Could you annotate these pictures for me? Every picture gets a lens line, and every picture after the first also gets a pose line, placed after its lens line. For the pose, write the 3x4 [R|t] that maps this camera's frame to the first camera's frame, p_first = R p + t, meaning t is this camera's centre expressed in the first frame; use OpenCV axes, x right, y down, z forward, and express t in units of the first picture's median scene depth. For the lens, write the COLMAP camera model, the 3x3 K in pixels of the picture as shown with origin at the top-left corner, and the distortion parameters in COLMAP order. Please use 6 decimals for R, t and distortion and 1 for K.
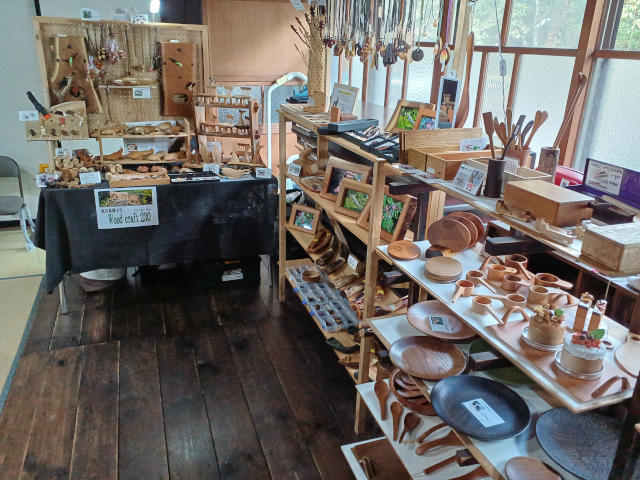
lens RADIAL K [[509.5, 0, 328.5], [0, 509.5, 240.6], [0, 0, 1]] dist [0.000098, -0.007184]
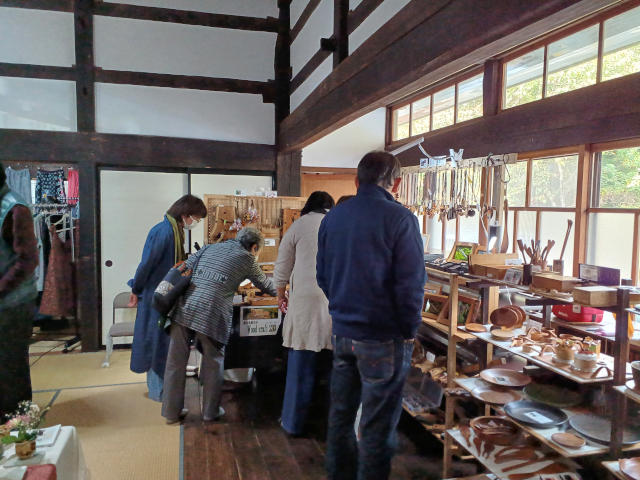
lens RADIAL K [[500.3, 0, 320.0], [0, 500.3, 240.0], [0, 0, 1]] dist [0.034369, -0.084277]
pose [[0.995571, -0.013770, -0.092999, -0.174758], [-0.014764, 0.954039, -0.299318, 0.218809], [0.092846, 0.299365, 0.949610, -0.579324]]
